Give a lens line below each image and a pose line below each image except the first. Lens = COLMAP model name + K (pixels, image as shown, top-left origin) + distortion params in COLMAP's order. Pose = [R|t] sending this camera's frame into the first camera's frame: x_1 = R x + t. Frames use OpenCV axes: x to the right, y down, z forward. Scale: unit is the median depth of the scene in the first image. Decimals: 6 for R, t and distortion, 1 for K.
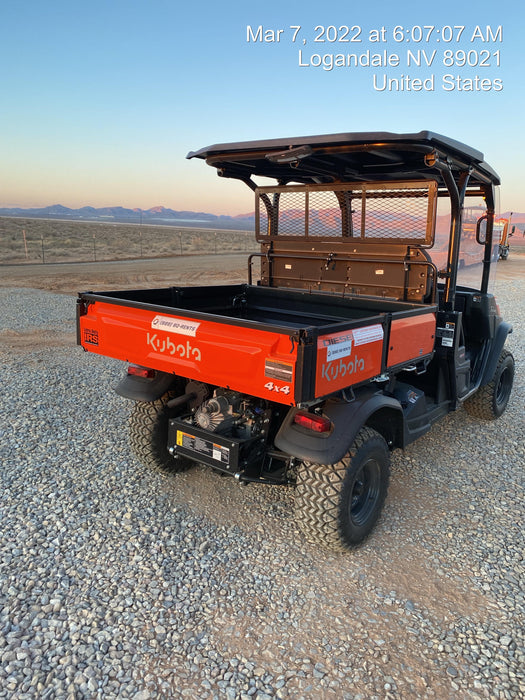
lens RADIAL K [[531.1, 0, 262.5], [0, 531.1, 350.0], [0, 0, 1]] dist [-0.000655, -0.000987]
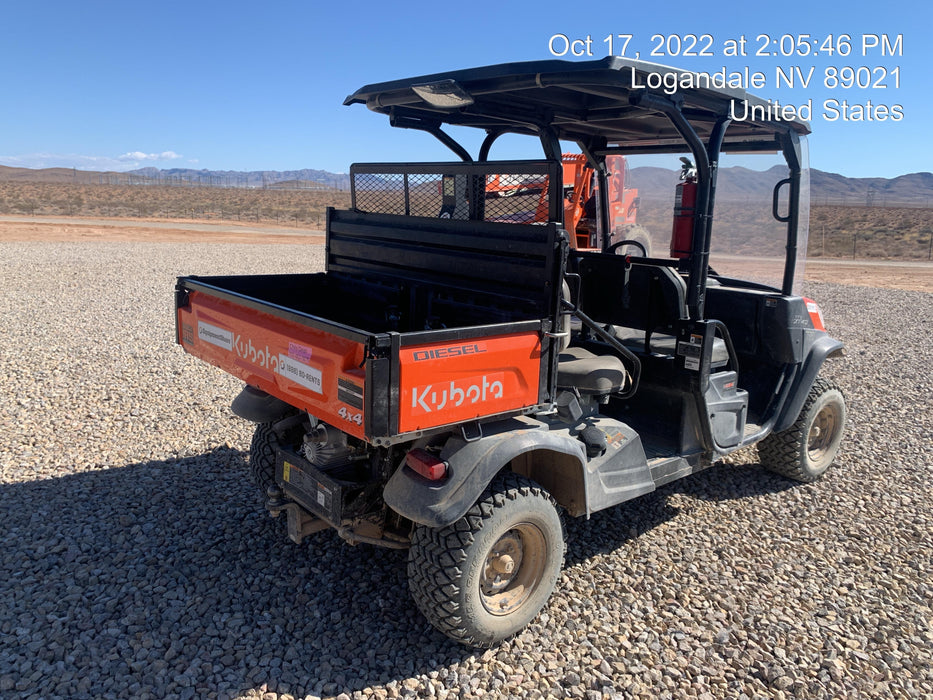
lens RADIAL K [[707.9, 0, 466.5], [0, 707.9, 350.0], [0, 0, 1]] dist [-0.000655, -0.000987]
pose [[0.980983, 0.047042, -0.188305, 0.242364], [-0.047986, 0.998848, -0.000456, -0.017682], [0.188066, 0.009483, 0.982111, 0.043578]]
